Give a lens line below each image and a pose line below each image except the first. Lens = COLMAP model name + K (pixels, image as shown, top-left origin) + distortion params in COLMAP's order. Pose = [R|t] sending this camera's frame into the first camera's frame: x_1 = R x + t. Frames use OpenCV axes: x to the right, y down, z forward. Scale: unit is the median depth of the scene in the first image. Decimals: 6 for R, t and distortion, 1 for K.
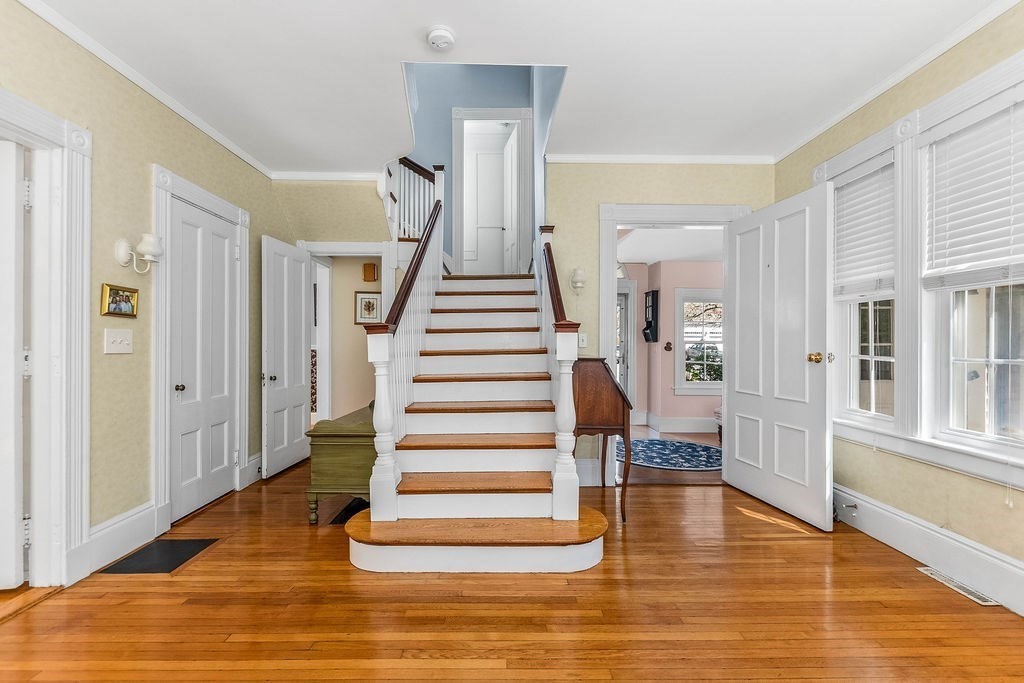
lens RADIAL K [[457.4, 0, 511.6], [0, 457.4, 343.3], [0, 0, 1]] dist [0.014147, 0.000053]
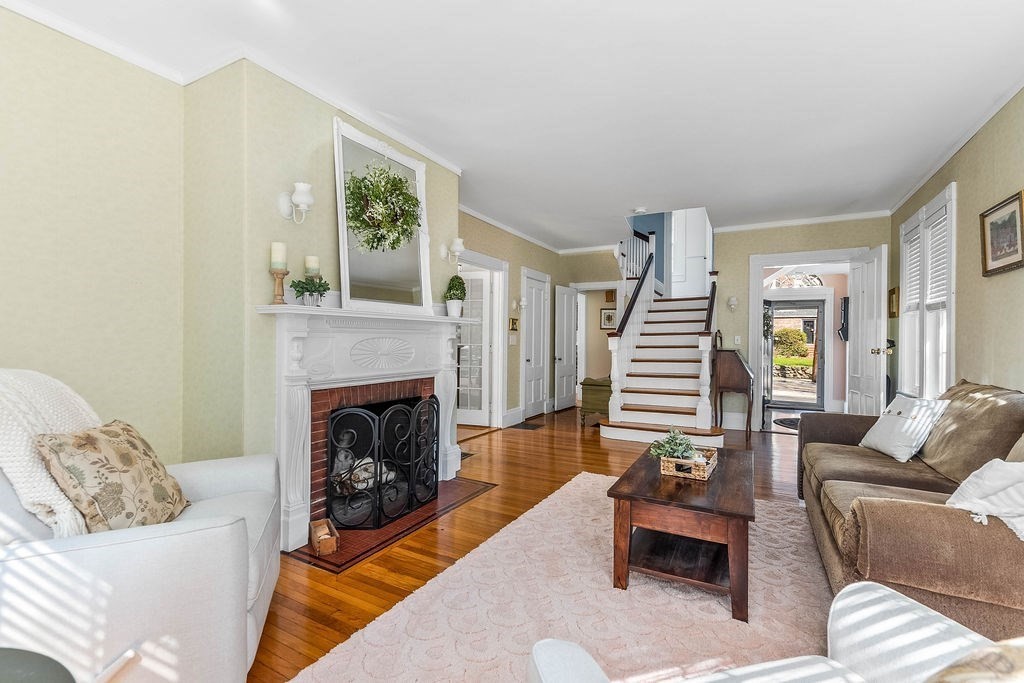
lens RADIAL K [[457.4, 0, 511.4], [0, 457.4, 342.5], [0, 0, 1]] dist [0.014147, 0.000053]
pose [[0.872494, 0.006398, -0.488583, 0.257944], [-0.004913, 0.999979, 0.004321, -0.001350], [0.488600, -0.001370, 0.872507, -0.834648]]
